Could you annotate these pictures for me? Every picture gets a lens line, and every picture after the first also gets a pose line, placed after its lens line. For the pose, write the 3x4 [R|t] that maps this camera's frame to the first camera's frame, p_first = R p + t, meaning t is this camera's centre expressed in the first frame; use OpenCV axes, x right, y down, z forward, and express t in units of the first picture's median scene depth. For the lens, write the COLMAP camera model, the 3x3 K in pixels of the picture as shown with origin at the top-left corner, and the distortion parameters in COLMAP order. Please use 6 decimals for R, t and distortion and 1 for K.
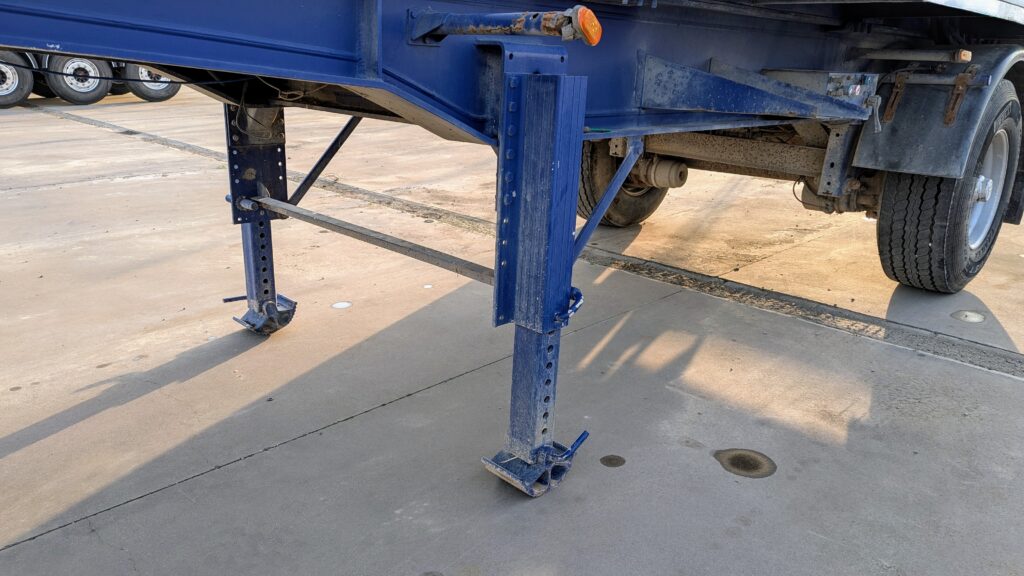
lens RADIAL K [[702.0, 0, 506.7], [0, 702.0, 288.1], [0, 0, 1]] dist [0.063472, -0.070503]
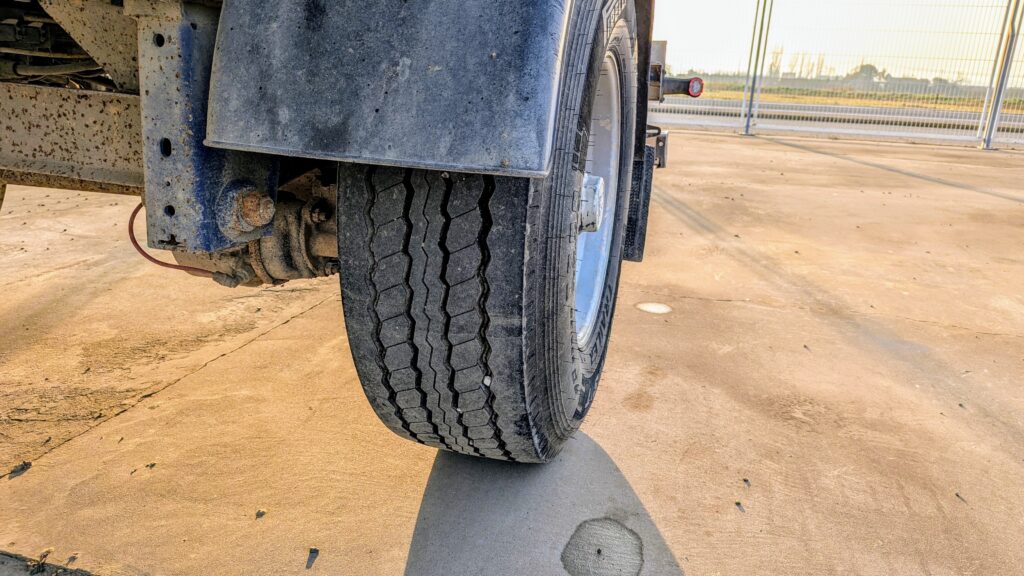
lens RADIAL K [[702.0, 0, 506.7], [0, 702.0, 288.1], [0, 0, 1]] dist [0.063472, -0.070503]
pose [[0.862684, -0.116516, 0.492139, 0.434763], [0.124227, 0.992106, 0.017124, -0.105232], [-0.490250, 0.046364, 0.870348, 0.690124]]
